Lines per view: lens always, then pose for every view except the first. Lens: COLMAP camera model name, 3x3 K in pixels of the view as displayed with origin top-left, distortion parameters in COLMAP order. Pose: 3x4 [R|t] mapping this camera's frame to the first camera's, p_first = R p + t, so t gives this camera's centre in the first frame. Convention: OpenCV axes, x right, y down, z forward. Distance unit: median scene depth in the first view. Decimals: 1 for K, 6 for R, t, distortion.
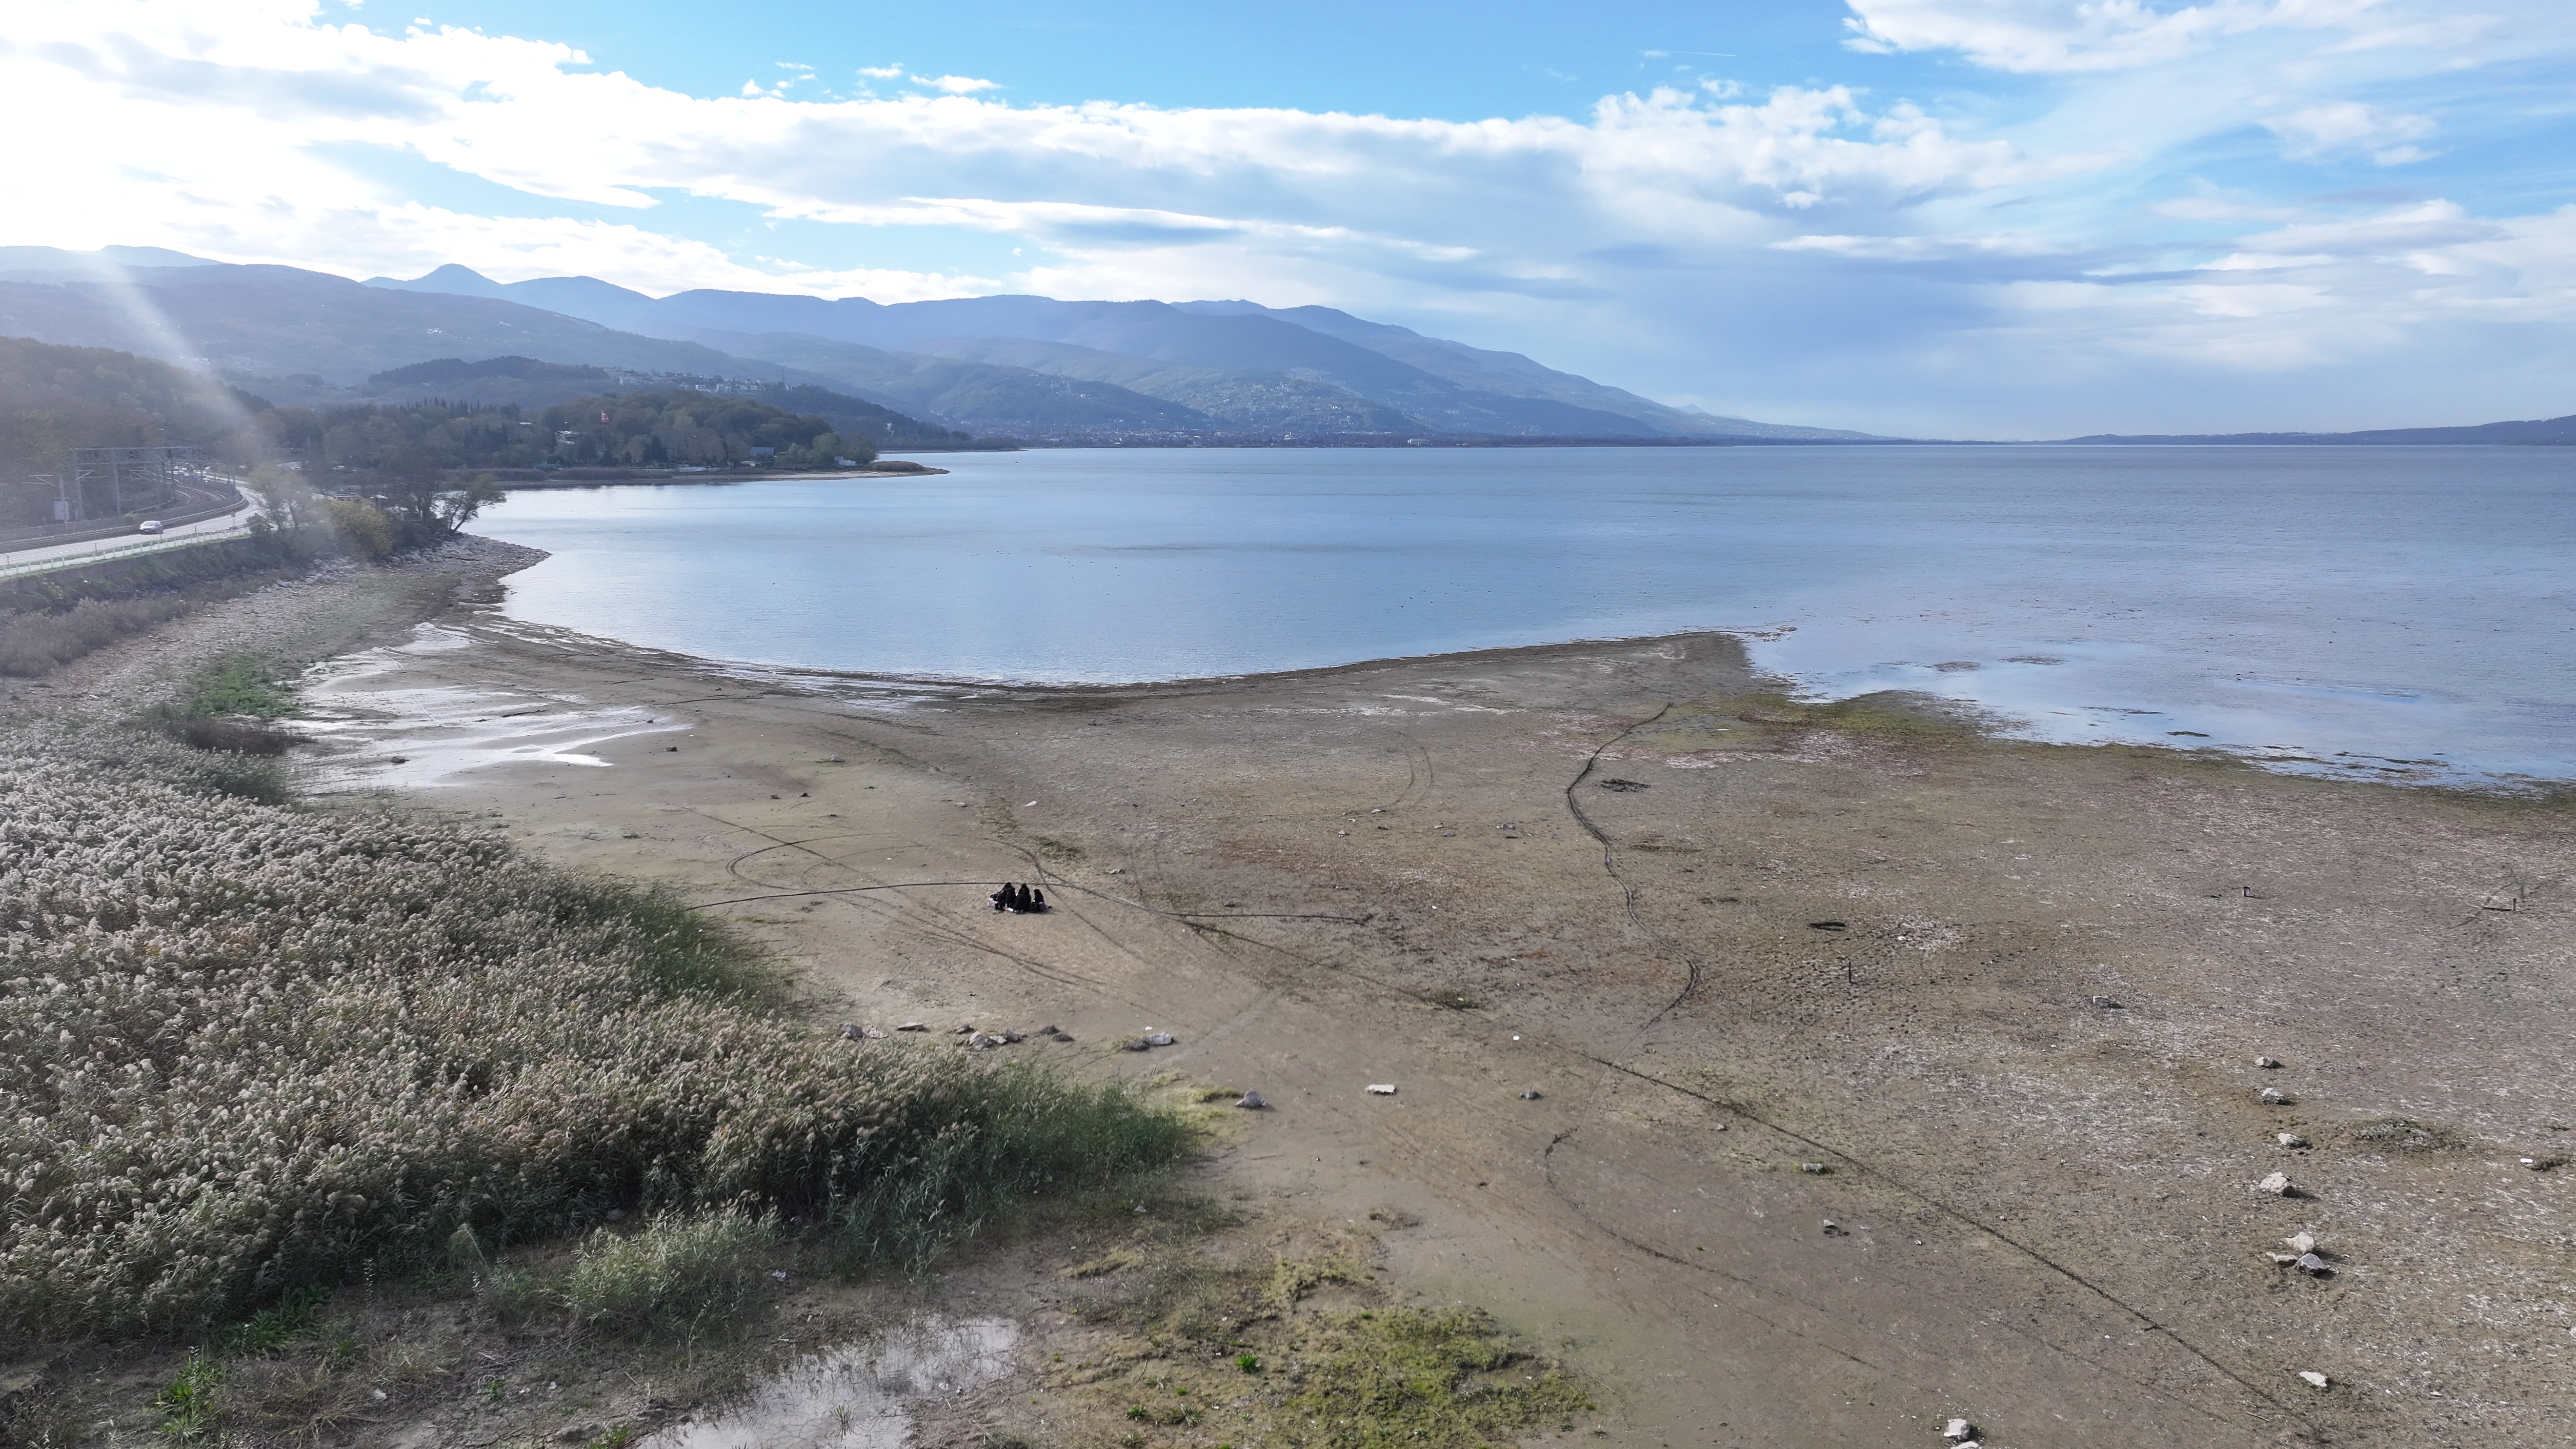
lens RADIAL K [[1753.5, 0, 1288.2], [0, 1753.5, 723.8], [0, 0, 1]] dist [0.007635, 0.001542]
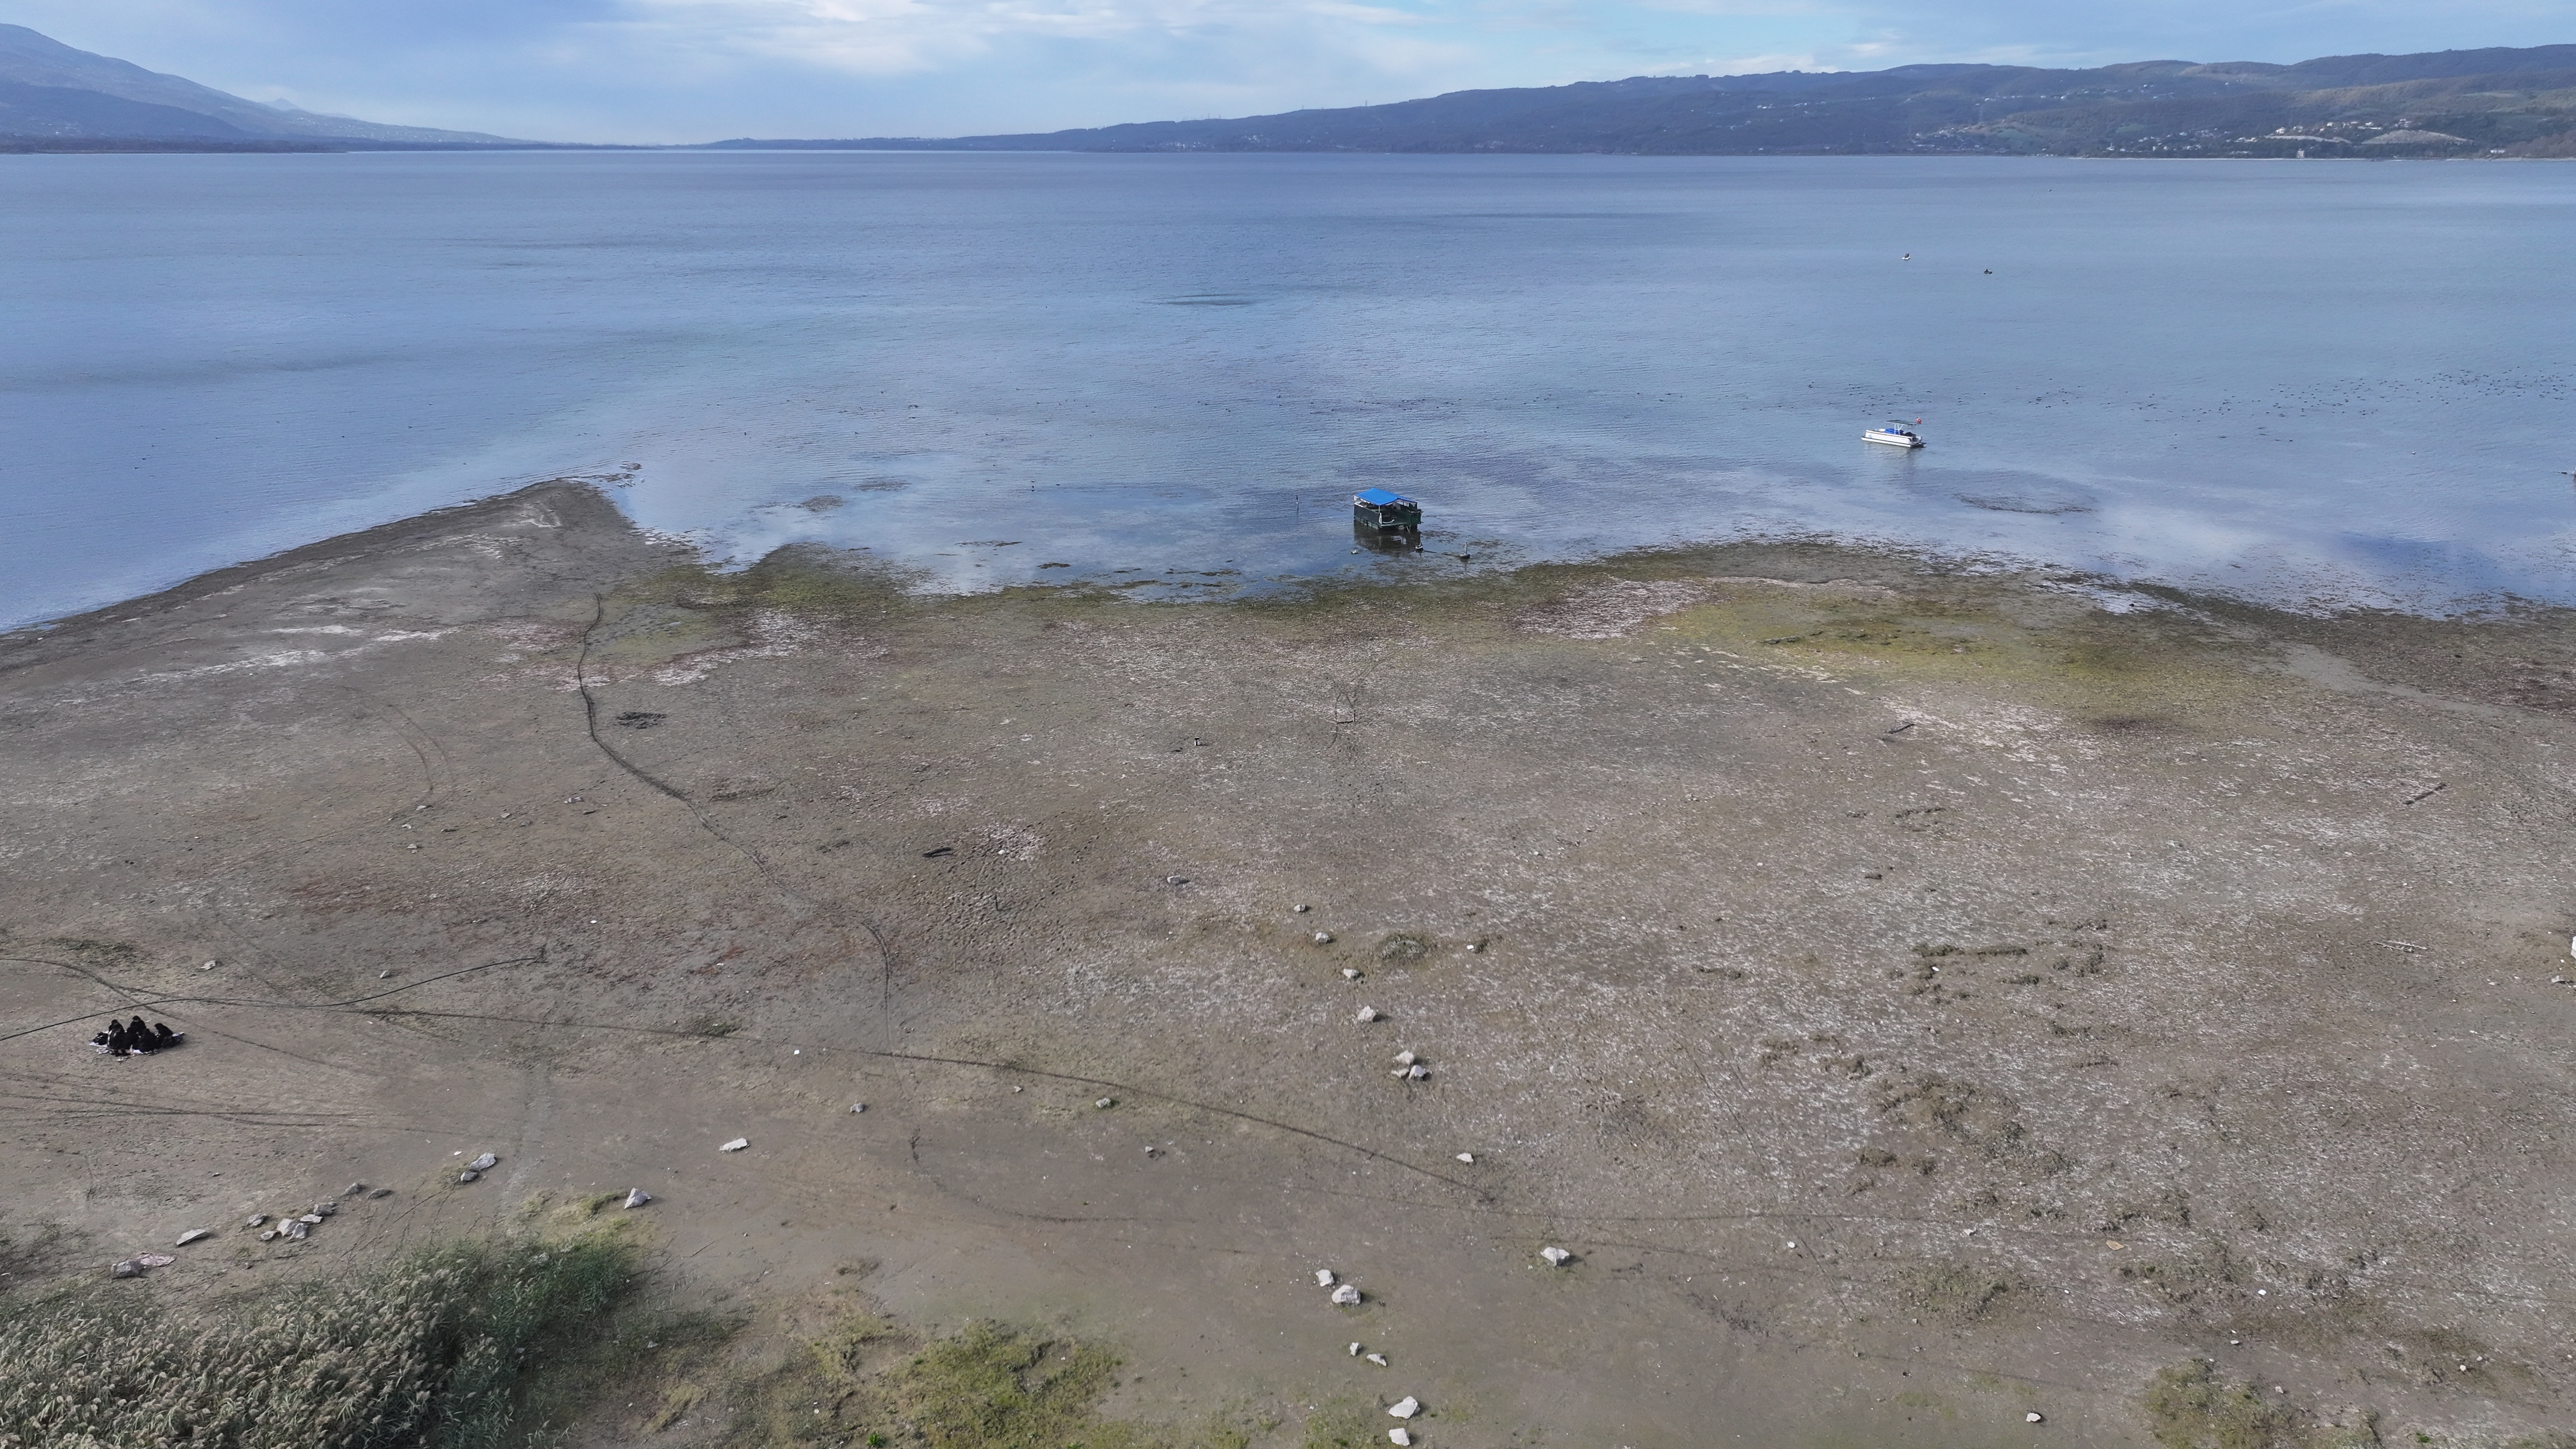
lens RADIAL K [[1753.5, 0, 1289.7], [0, 1753.5, 724.8], [0, 0, 1]] dist [0.007635, 0.001542]
pose [[0.771857, -0.185135, 0.608244, -0.344304], [0.101779, 0.980308, 0.169225, -0.235985], [-0.627596, -0.068711, 0.775501, -0.088826]]
